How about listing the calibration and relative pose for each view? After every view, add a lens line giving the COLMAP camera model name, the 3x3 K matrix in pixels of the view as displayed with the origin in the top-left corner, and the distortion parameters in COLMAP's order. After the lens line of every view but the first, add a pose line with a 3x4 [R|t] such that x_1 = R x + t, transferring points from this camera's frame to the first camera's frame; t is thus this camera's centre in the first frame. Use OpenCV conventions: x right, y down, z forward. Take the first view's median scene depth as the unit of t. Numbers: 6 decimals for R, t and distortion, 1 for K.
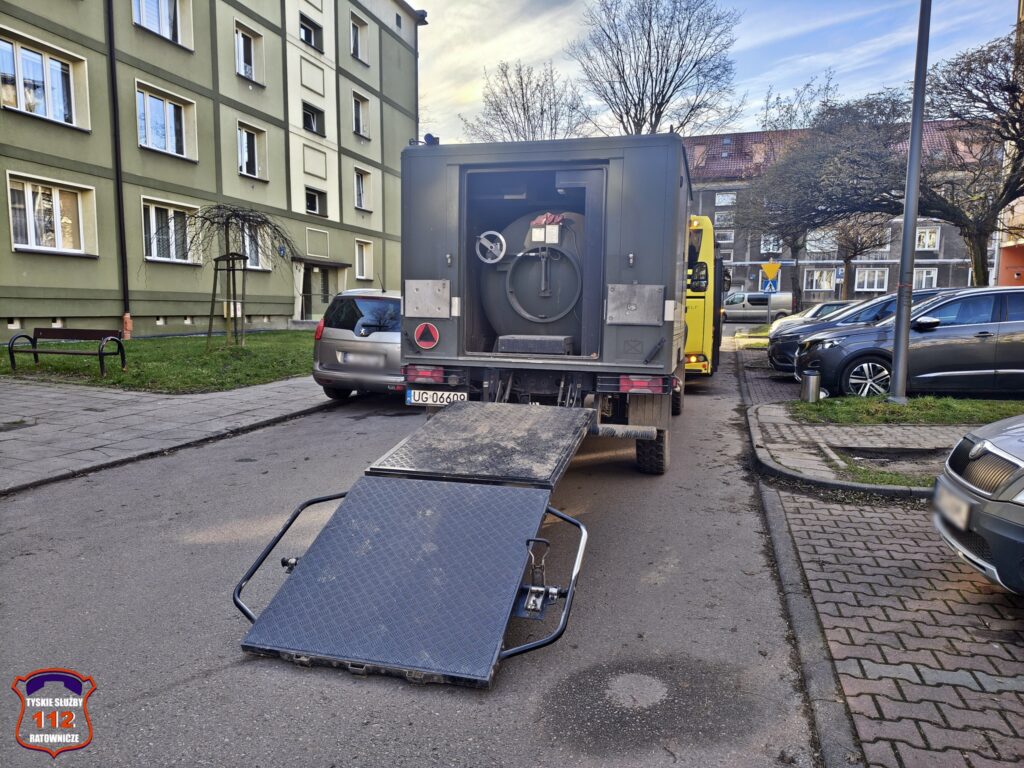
lens RADIAL K [[708.1, 0, 513.0], [0, 708.1, 377.8], [0, 0, 1]] dist [0.025753, 0.000552]
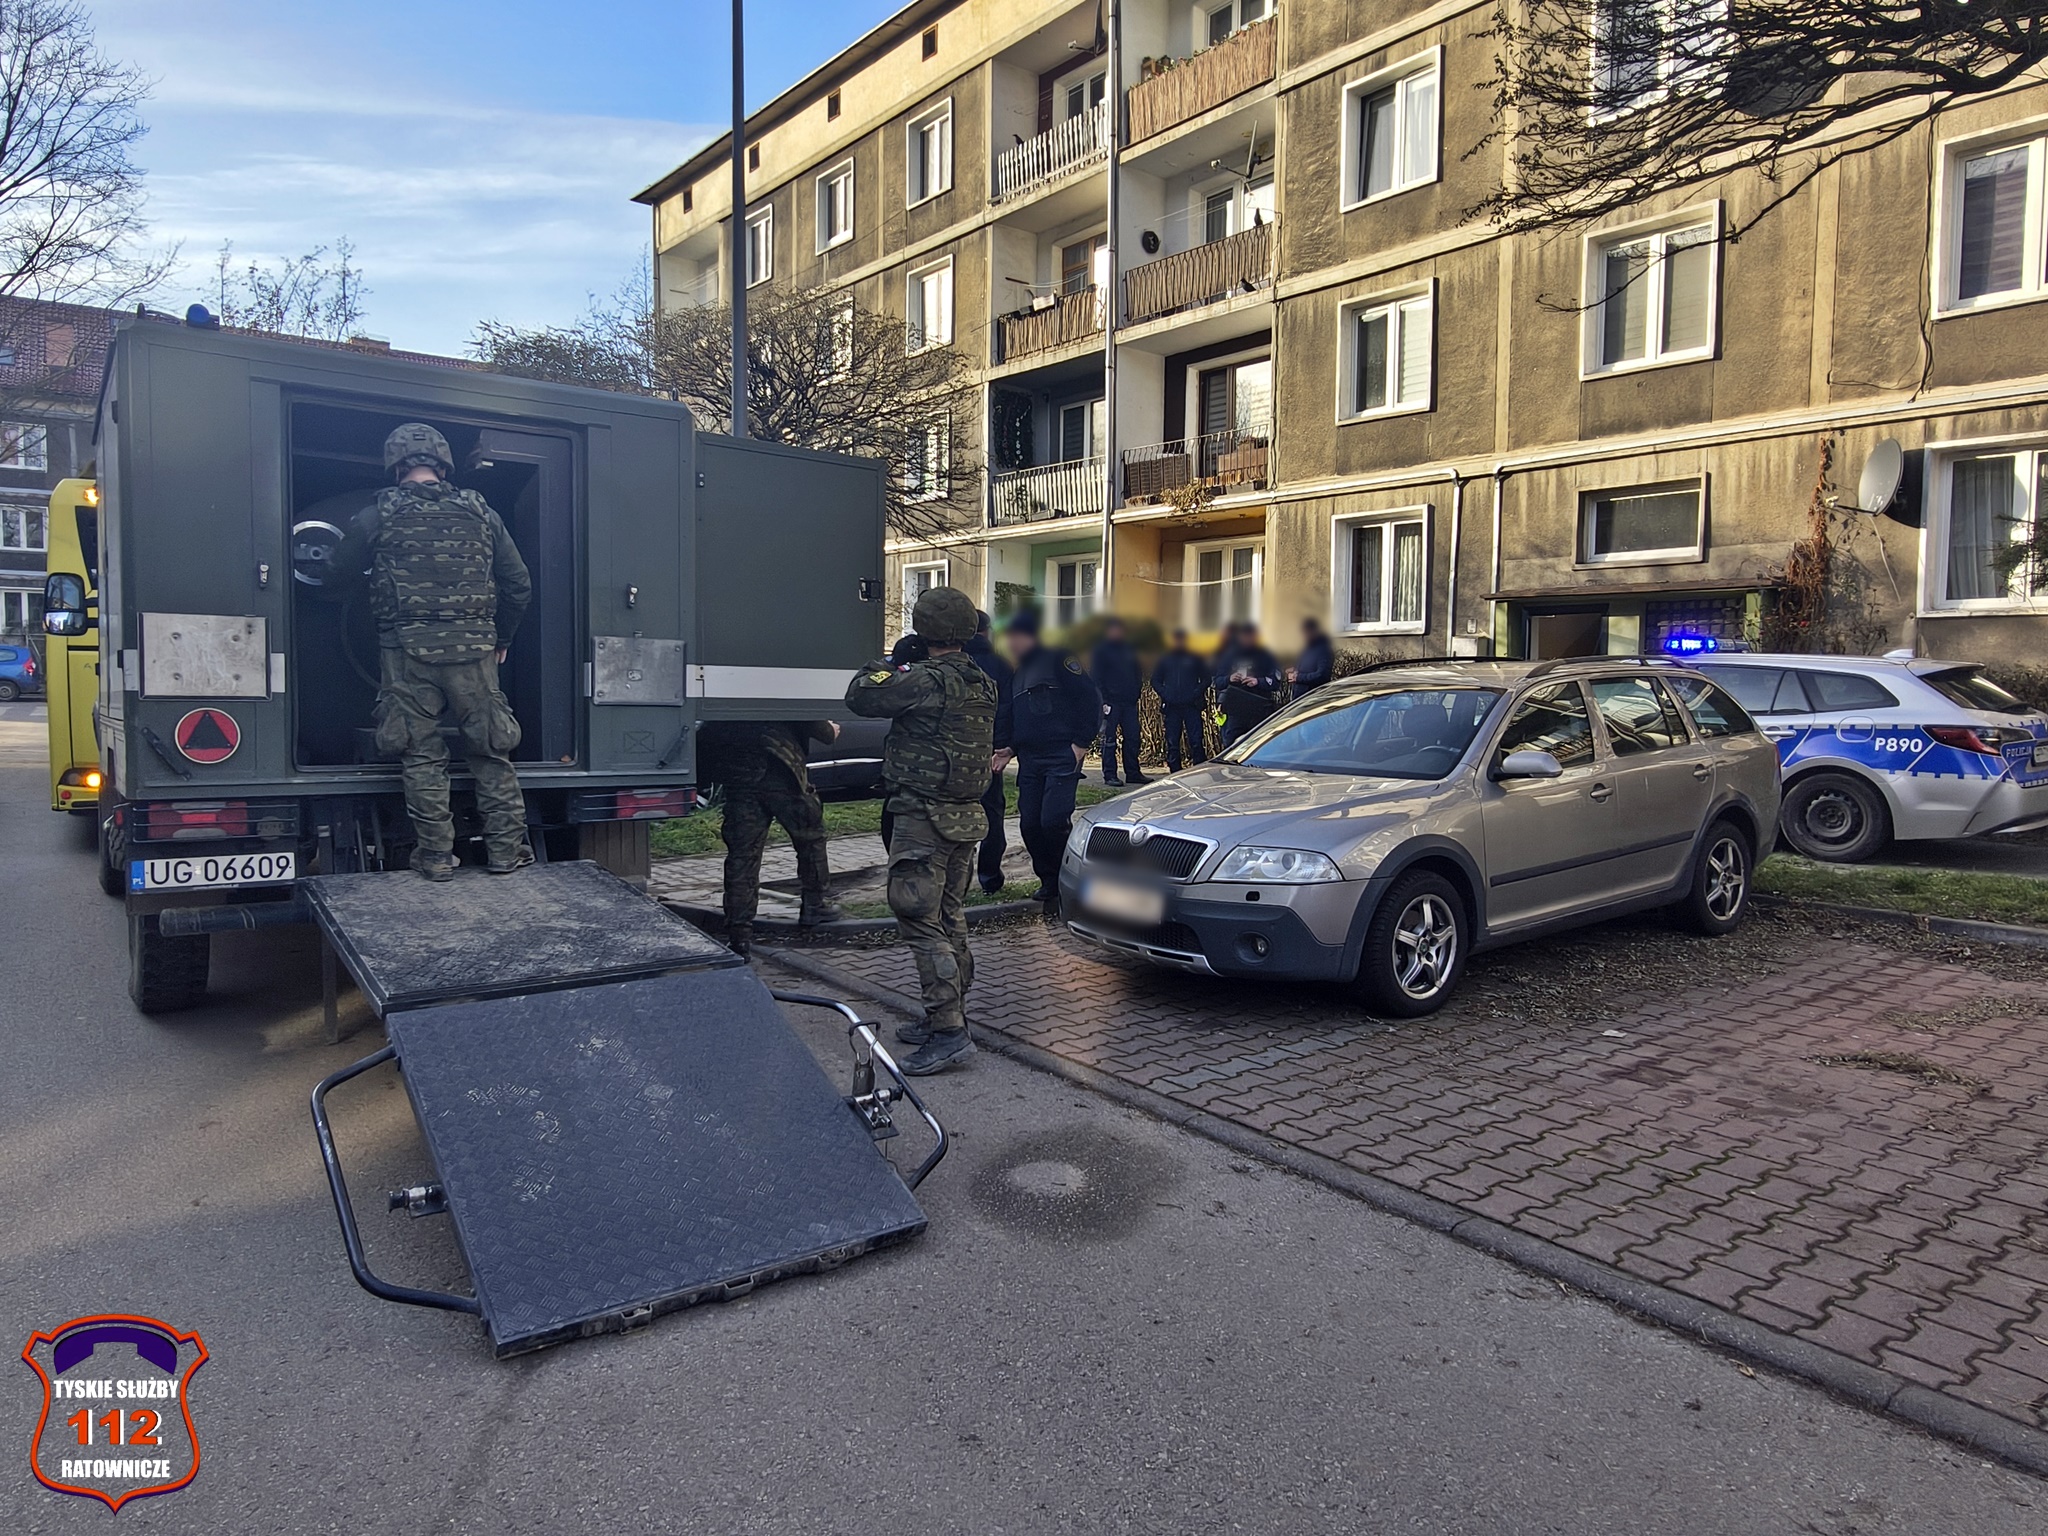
lens RADIAL K [[1286.2, 0, 1031.4], [0, 1286.2, 764.2], [0, 0, 1]] dist [0.002051, -0.007259]
pose [[0.627946, -0.052637, 0.776475, -0.464260], [0.075326, 0.997137, 0.006678, -0.006831], [-0.774603, 0.054296, 0.630112, 0.063017]]
